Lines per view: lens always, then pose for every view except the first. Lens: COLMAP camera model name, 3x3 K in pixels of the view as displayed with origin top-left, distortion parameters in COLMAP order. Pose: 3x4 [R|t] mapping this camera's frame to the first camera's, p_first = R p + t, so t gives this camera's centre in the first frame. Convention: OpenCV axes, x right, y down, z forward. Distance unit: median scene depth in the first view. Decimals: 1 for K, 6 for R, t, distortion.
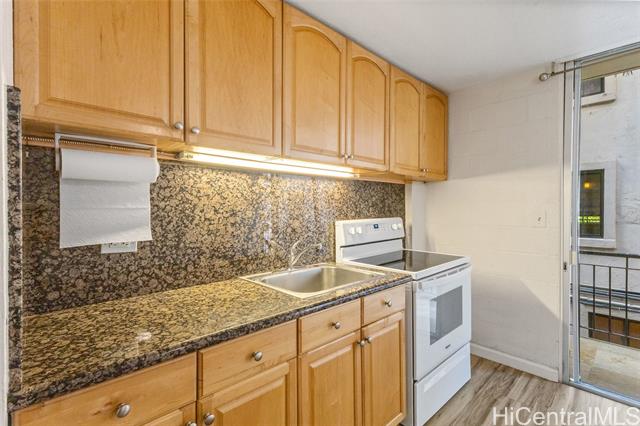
lens RADIAL K [[295.0, 0, 320.0], [0, 295.0, 213.0], [0, 0, 1]] dist [-0.001447, -0.000269]
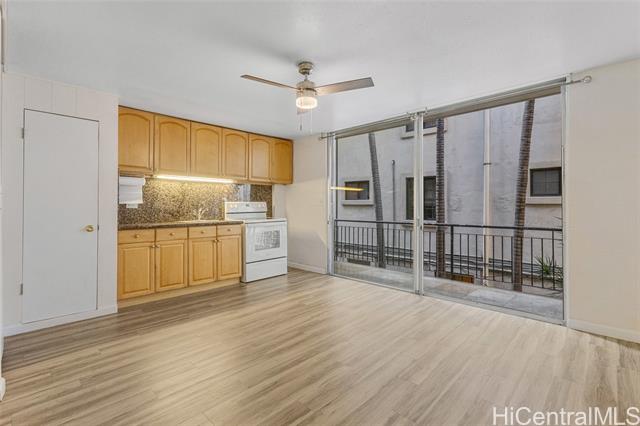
lens RADIAL K [[299.5, 0, 319.4], [0, 299.5, 209.3], [0, 0, 1]] dist [-0.000953, 0.000034]
pose [[0.999081, 0.008871, 0.041938, 0.705966], [-0.008977, 0.999957, 0.002344, 0.074974], [-0.041916, -0.002719, 0.999117, -1.357694]]
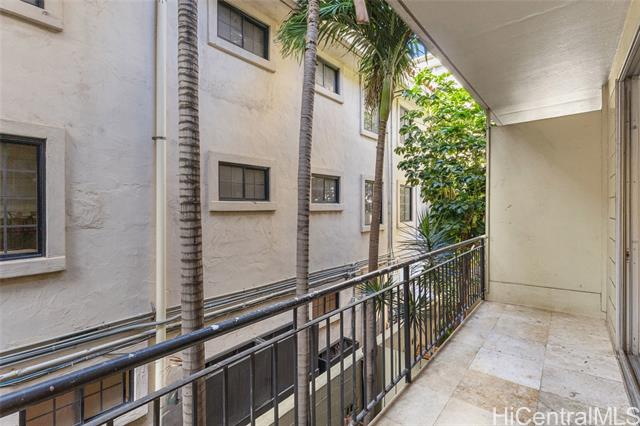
lens RADIAL K [[299.5, 0, 319.4], [0, 299.5, 209.3], [0, 0, 1]] dist [-0.000953, 0.000034]
pose [[-0.131095, 0.004369, 0.991360, 0.780303], [0.013553, 0.999905, -0.002615, 0.003971], [-0.991277, 0.013093, -0.131142, 1.408178]]
